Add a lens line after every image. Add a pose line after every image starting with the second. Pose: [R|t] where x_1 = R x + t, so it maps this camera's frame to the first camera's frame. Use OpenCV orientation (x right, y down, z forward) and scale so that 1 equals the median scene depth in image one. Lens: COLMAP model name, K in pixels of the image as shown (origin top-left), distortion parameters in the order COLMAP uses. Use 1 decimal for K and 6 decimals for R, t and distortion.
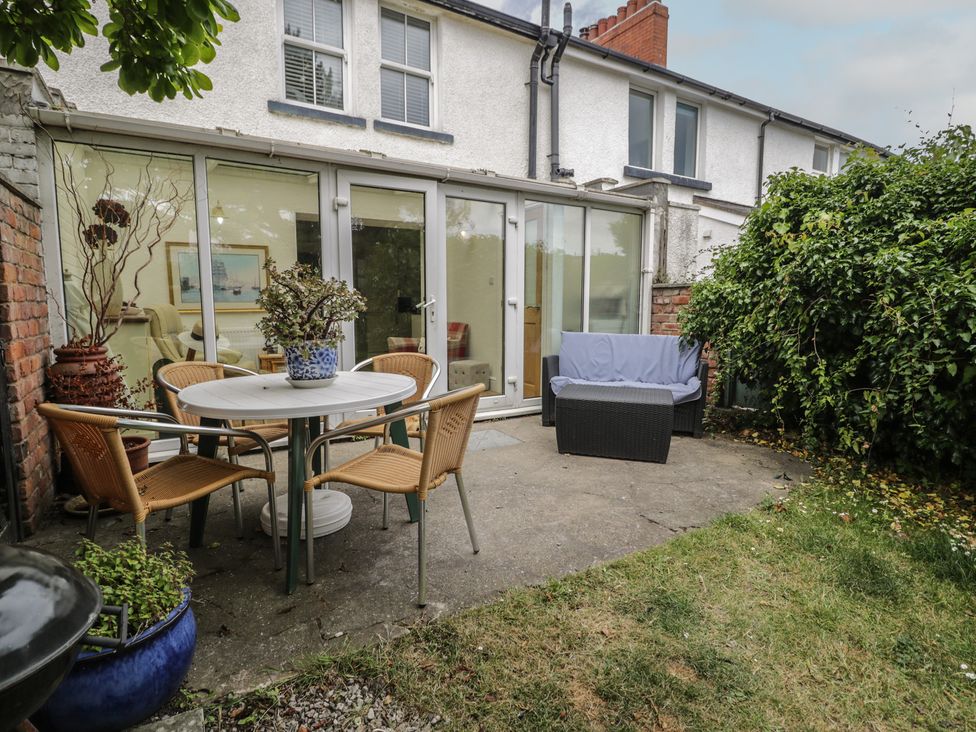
lens RADIAL K [[514.0, 0, 486.7], [0, 514.0, 360.1], [0, 0, 1]] dist [0.000291, -0.011735]
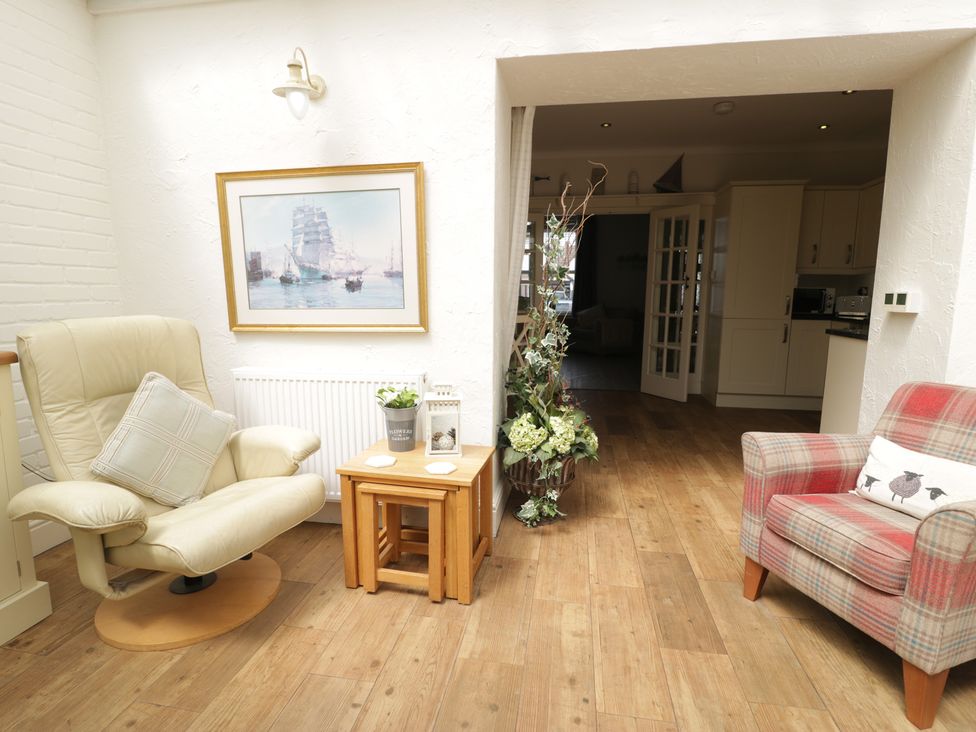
lens RADIAL K [[514.0, 0, 486.7], [0, 514.0, 360.1], [0, 0, 1]] dist [0.000291, -0.011735]
pose [[0.760127, 0.091007, -0.643370, -0.133098], [-0.076550, 0.995790, 0.050416, -0.101939], [0.645250, 0.010928, 0.763893, 0.762706]]
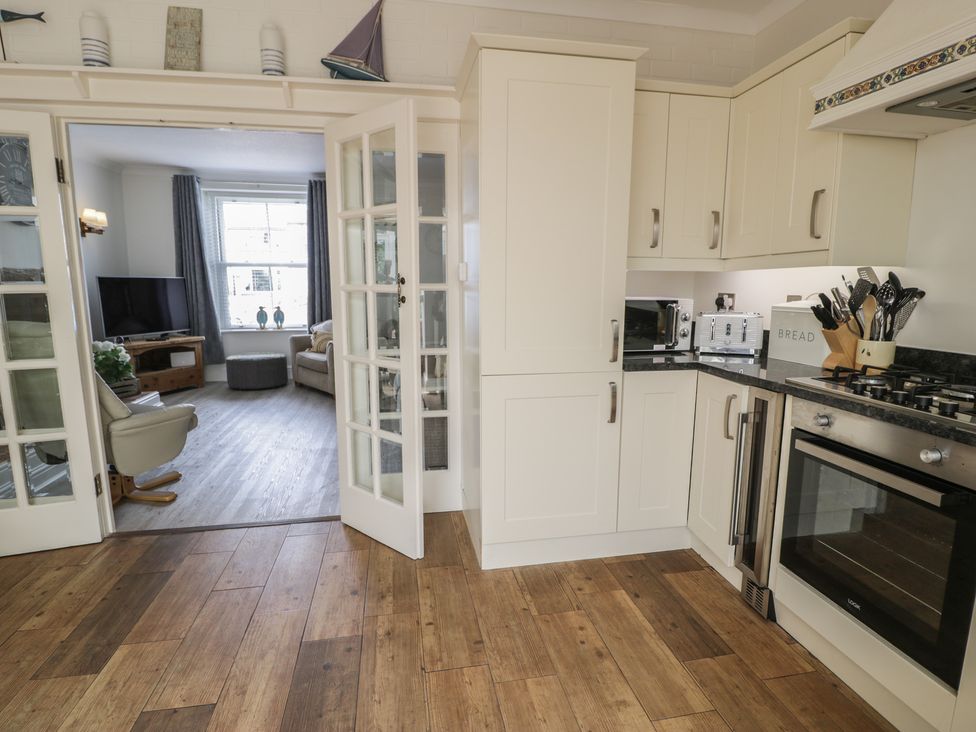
lens RADIAL K [[514.0, 0, 486.7], [0, 514.0, 360.1], [0, 0, 1]] dist [0.000291, -0.011735]
pose [[0.933014, 0.050964, -0.356213, -0.186453], [-0.037572, 0.998306, 0.044420, -0.137242], [0.357873, -0.028061, 0.933349, 1.004624]]
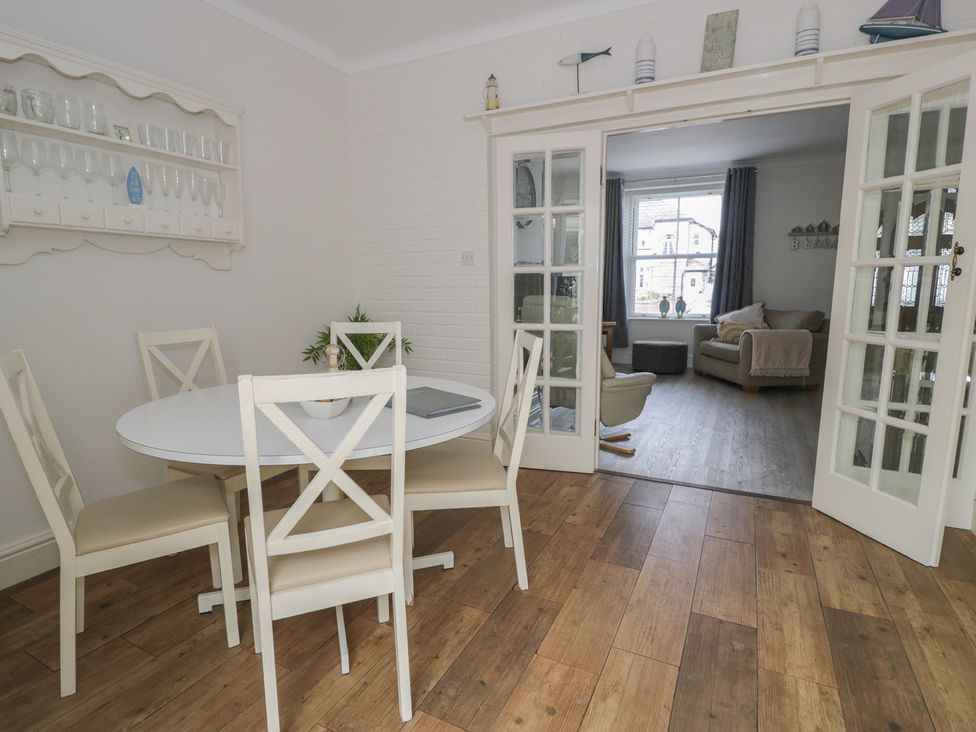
lens RADIAL K [[514.0, 0, 486.7], [0, 514.0, 360.1], [0, 0, 1]] dist [0.000291, -0.011735]
pose [[0.529310, 0.119600, -0.839956, -0.216370], [-0.085636, 0.992490, 0.087354, -0.124839], [0.844096, 0.025693, 0.535577, 0.960682]]
